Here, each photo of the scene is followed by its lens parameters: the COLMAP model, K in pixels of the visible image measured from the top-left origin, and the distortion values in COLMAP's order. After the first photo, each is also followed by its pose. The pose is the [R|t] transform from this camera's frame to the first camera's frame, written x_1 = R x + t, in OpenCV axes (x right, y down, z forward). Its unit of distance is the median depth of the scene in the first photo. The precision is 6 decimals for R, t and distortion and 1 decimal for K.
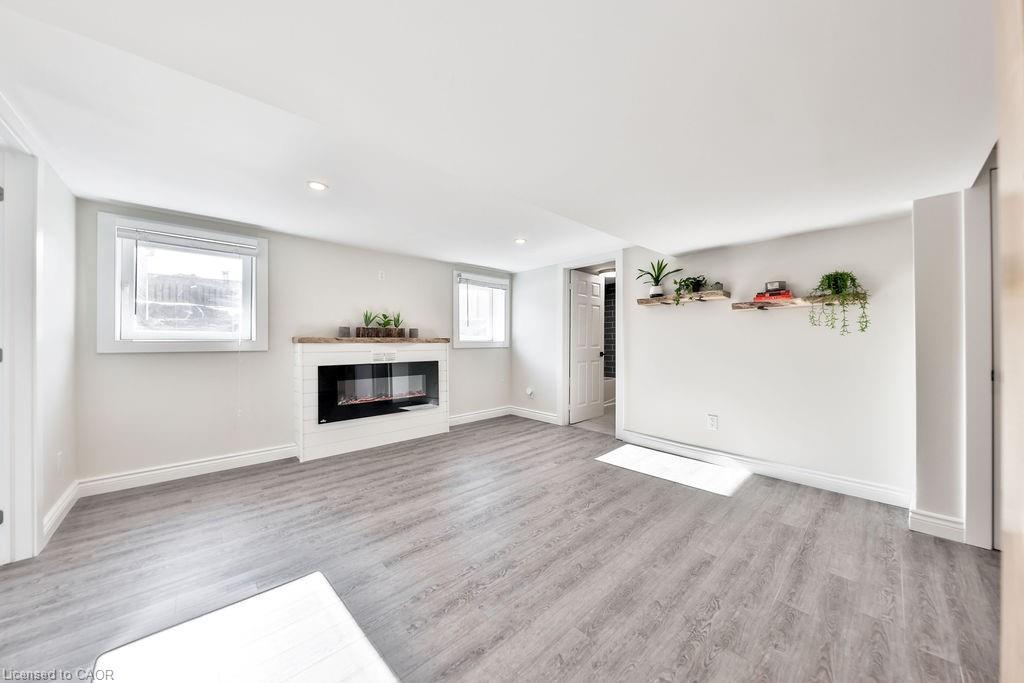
lens RADIAL K [[342.2, 0, 516.4], [0, 342.2, 341.1], [0, 0, 1]] dist [0.000462, -0.000275]
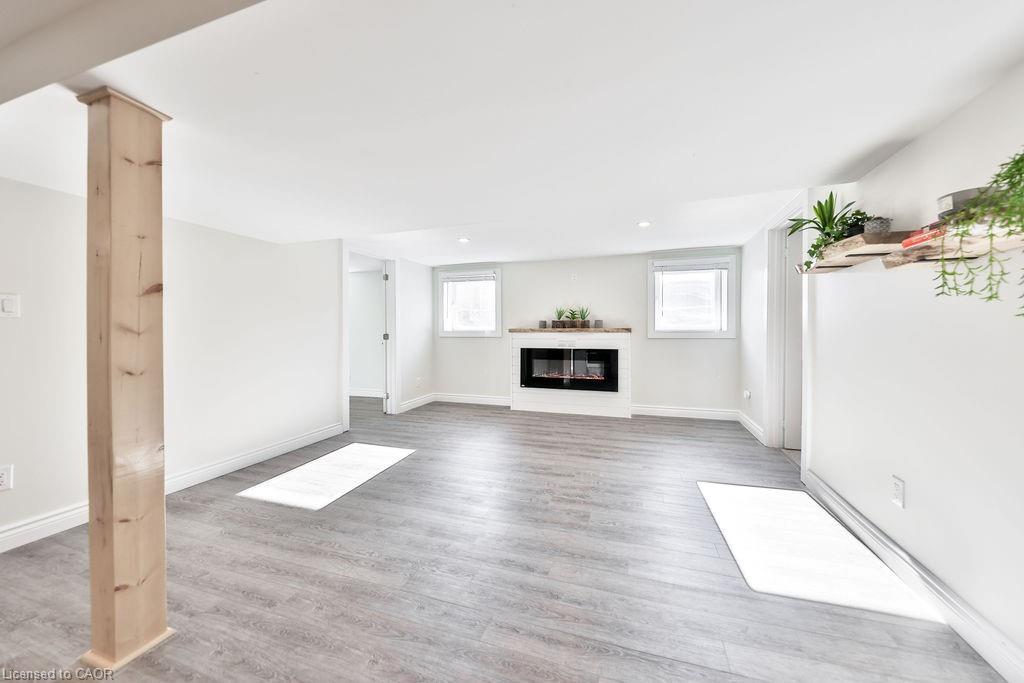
lens RADIAL K [[347.0, 0, 511.2], [0, 347.0, 334.2], [0, 0, 1]] dist [-0.001171, -0.000384]
pose [[0.449556, 0.008888, -0.893208, 0.685845], [0.003024, 0.999930, 0.011472, -0.003764], [0.893247, -0.007859, 0.449498, 0.259733]]
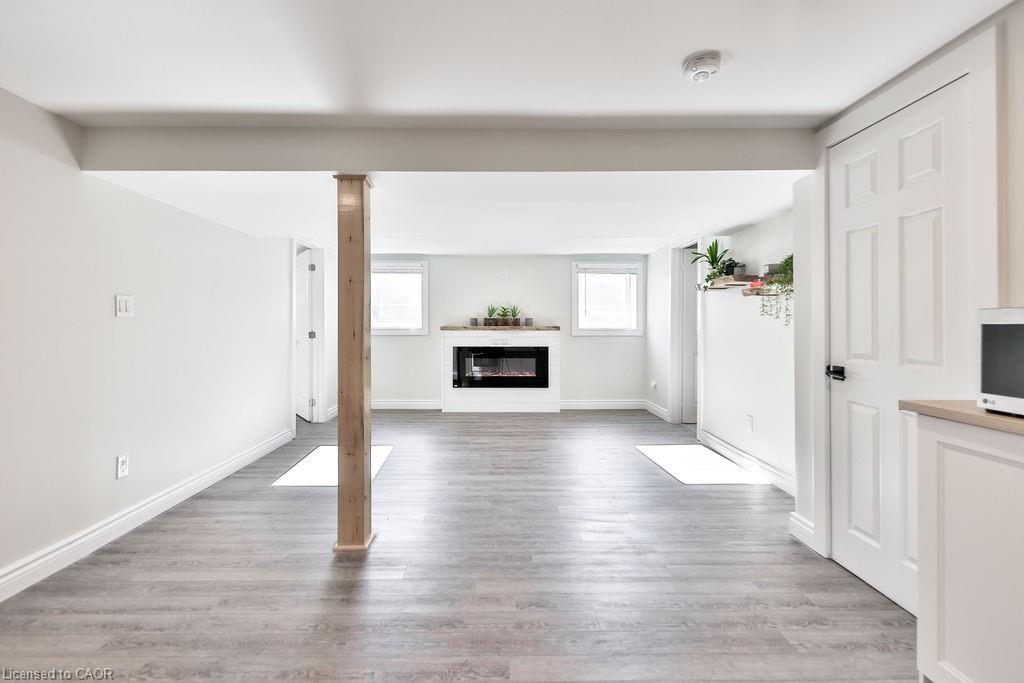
lens RADIAL K [[479.9, 0, 503.8], [0, 479.9, 326.3], [0, 0, 1]] dist [0.001651, -0.000020]
pose [[0.736768, 0.001036, -0.676145, 0.843194], [-0.001456, 0.999999, -0.000055, -0.010224], [0.676144, 0.001025, 0.736768, -0.292510]]
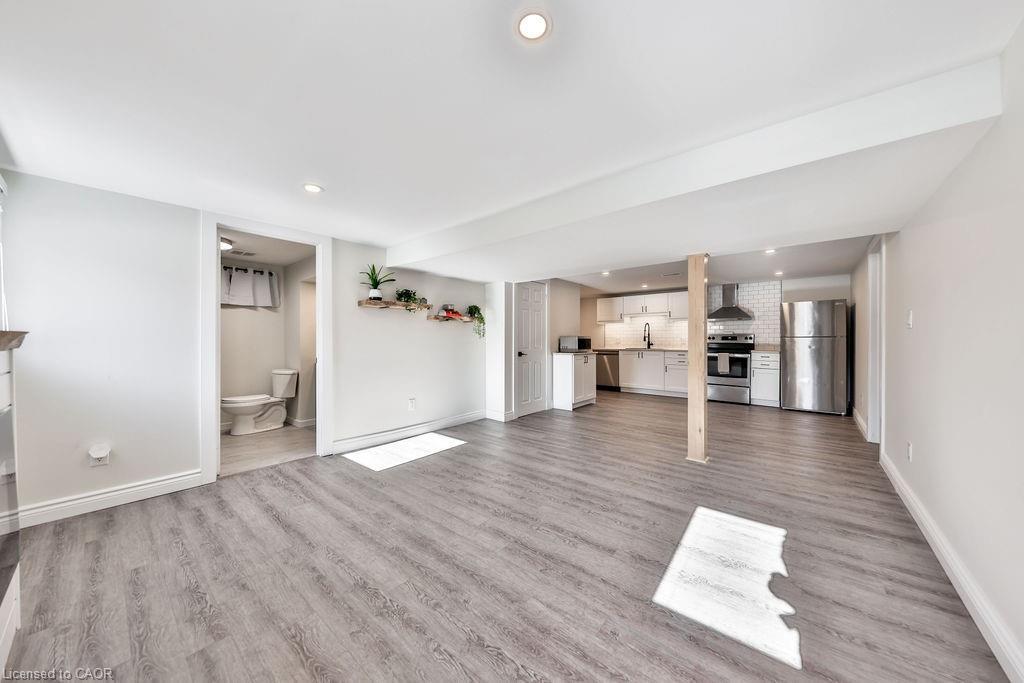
lens RADIAL K [[342.2, 0, 516.4], [0, 342.2, 341.1], [0, 0, 1]] dist [0.000462, -0.000275]
pose [[-0.119051, -0.000387, 0.992888, -0.680561], [0.001677, 0.999998, 0.000590, -0.001783], [-0.992887, 0.001736, -0.119050, 0.690833]]
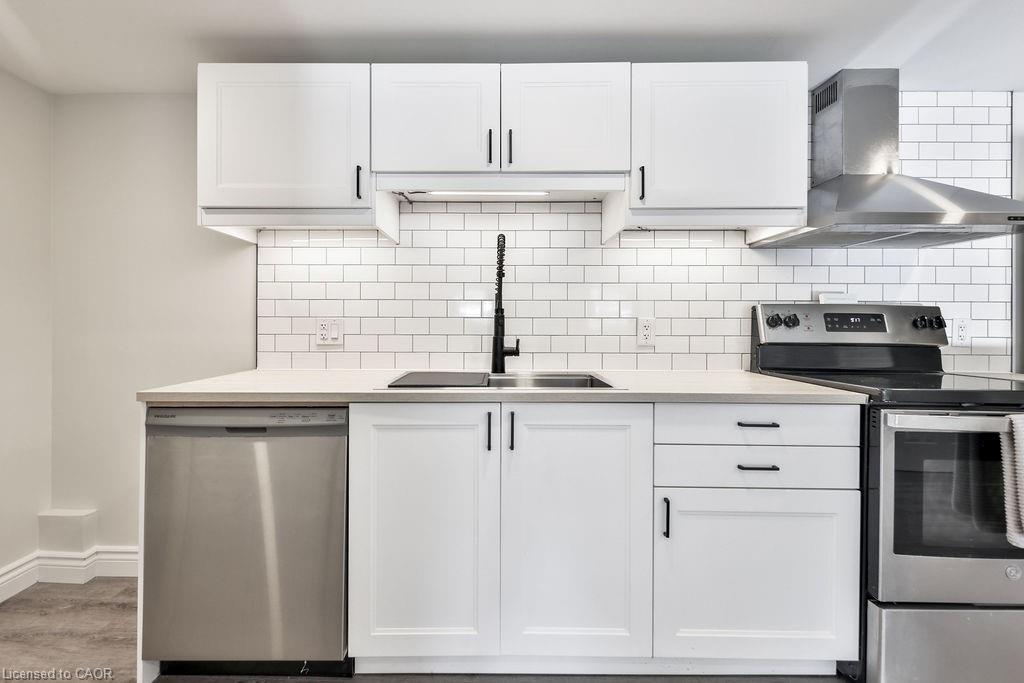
lens RADIAL K [[444.2, 0, 492.6], [0, 444.2, 327.3], [0, 0, 1]] dist [-0.000017, -0.000627]
pose [[-0.721842, 0.001135, 0.692057, 0.955378], [-0.000563, 0.999997, -0.002226, -0.006692], [-0.692058, -0.001997, -0.721840, 0.015317]]
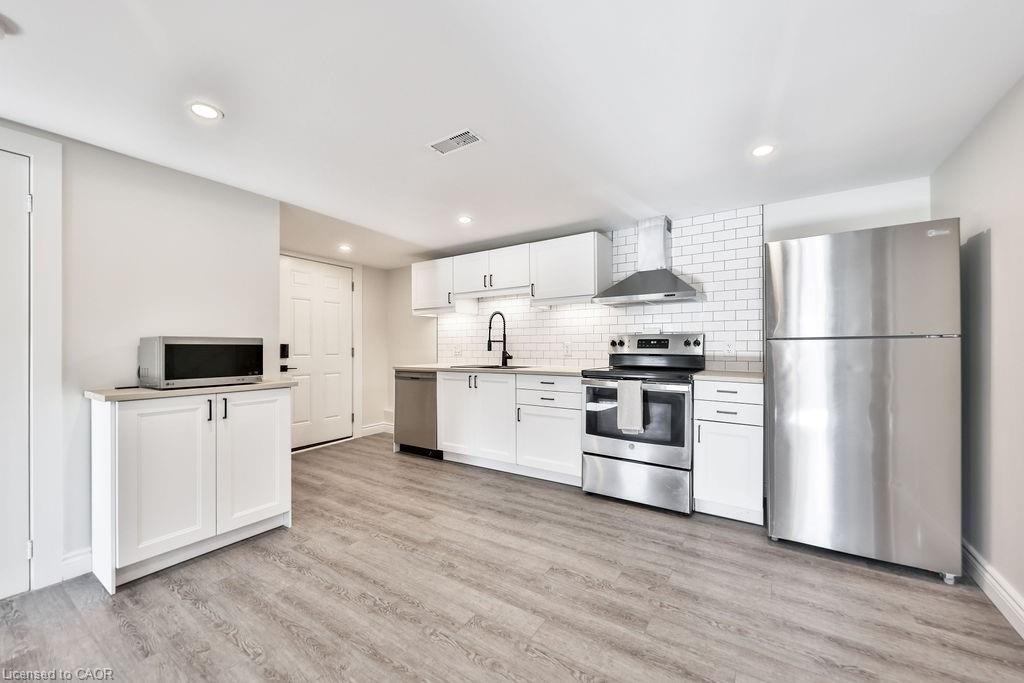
lens RADIAL K [[384.3, 0, 520.5], [0, 384.3, 348.0], [0, 0, 1]] dist [-0.000377, -0.000183]
pose [[-0.243887, 0.003649, 0.969797, 0.207565], [0.005147, 0.999984, -0.002469, -0.002882], [-0.969790, 0.004389, -0.243902, -0.141550]]
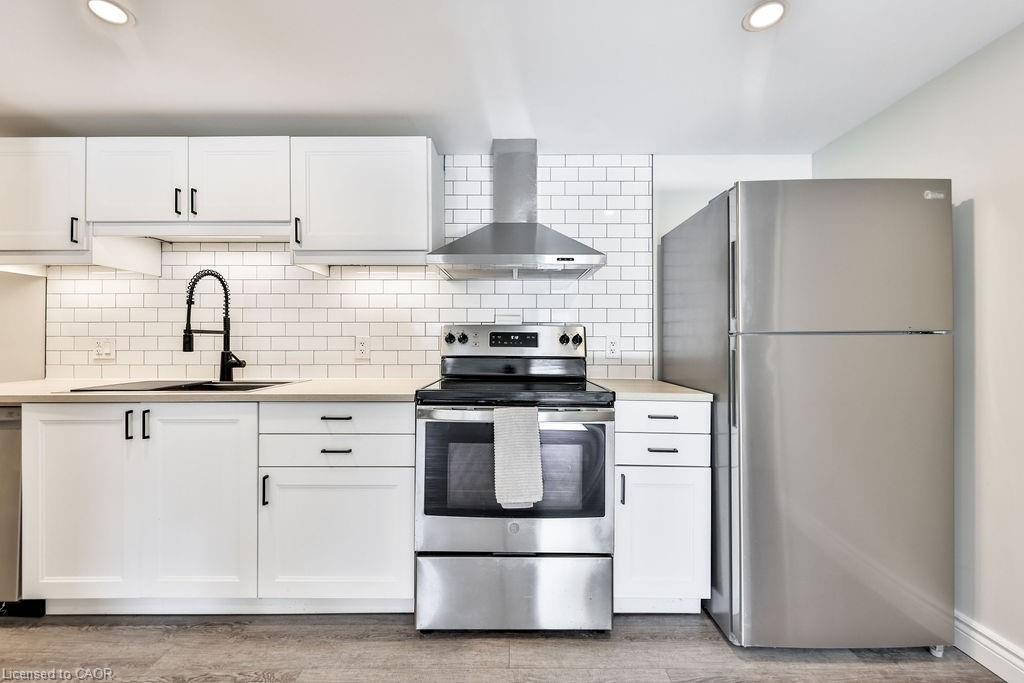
lens RADIAL K [[408.7, 0, 512.0], [0, 408.7, 341.5], [0, 0, 1]] dist [0.001564, -0.003068]
pose [[-0.733005, 0.007703, 0.680180, 0.596494], [0.003125, 0.999963, -0.007956, -0.005994], [-0.680216, -0.003706, -0.733002, -0.215935]]
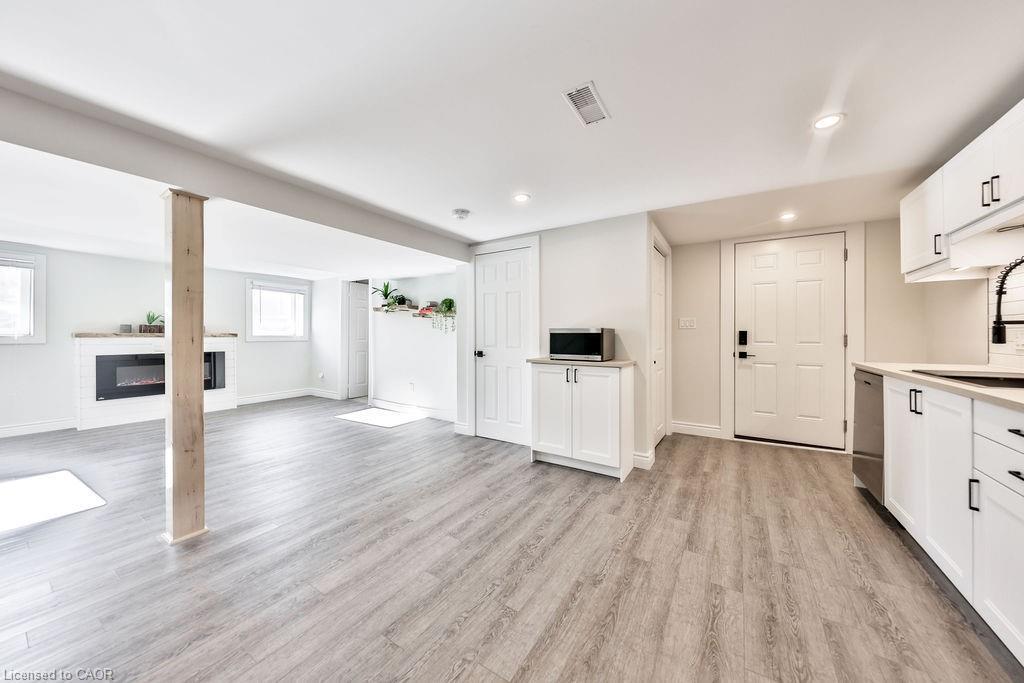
lens RADIAL K [[347.0, 0, 511.2], [0, 347.0, 334.2], [0, 0, 1]] dist [-0.001171, -0.000384]
pose [[0.968754, 0.002977, 0.248007, 0.558442], [-0.002629, 0.999995, -0.001735, -0.007649], [-0.248011, 0.001029, 0.968757, -0.588968]]
